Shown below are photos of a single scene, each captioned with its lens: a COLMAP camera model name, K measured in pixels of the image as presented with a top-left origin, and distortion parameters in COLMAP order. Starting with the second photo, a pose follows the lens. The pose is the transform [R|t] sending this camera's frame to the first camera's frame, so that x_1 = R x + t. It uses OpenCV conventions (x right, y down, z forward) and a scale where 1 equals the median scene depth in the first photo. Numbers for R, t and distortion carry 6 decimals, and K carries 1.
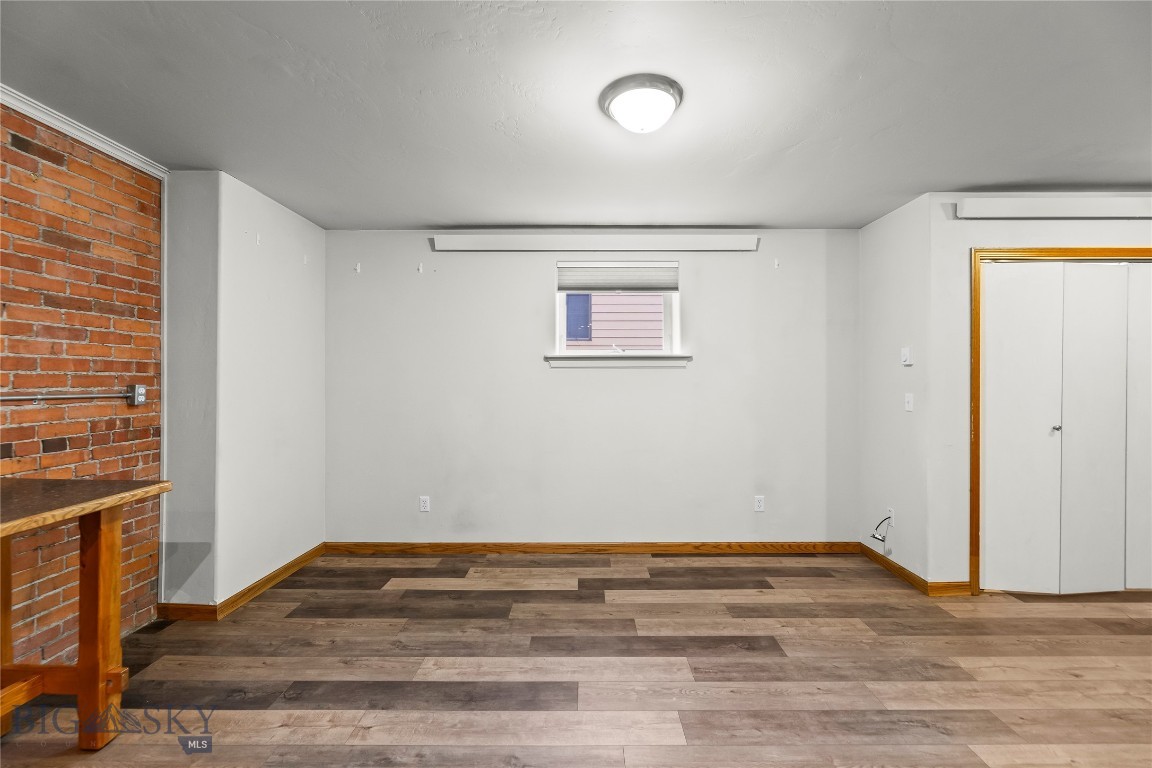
lens RADIAL K [[468.0, 0, 577.3], [0, 468.0, 371.6], [0, 0, 1]] dist [0.000169, 0.000111]
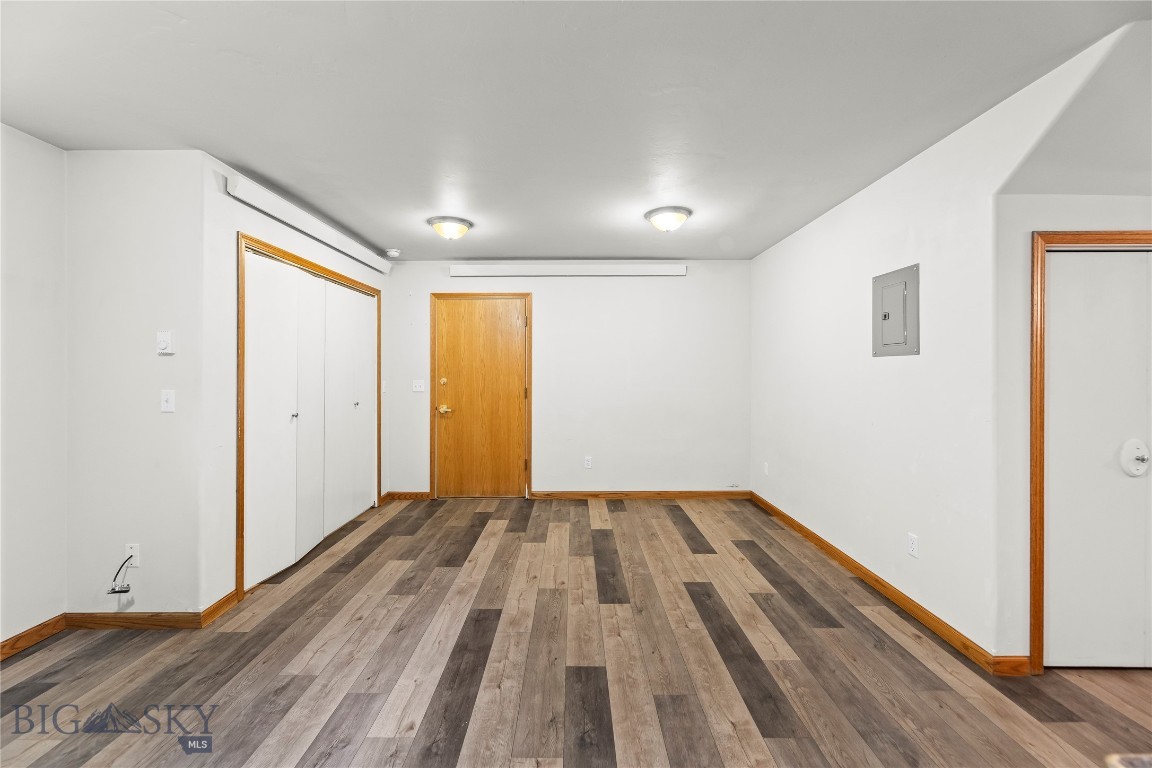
lens RADIAL K [[468.0, 0, 577.3], [0, 468.0, 371.6], [0, 0, 1]] dist [0.000169, 0.000111]
pose [[-0.009252, 0.001880, 0.999955, -0.101903], [-0.013699, 0.999904, -0.002006, 0.008511], [-0.999863, -0.013717, -0.009225, 0.339837]]
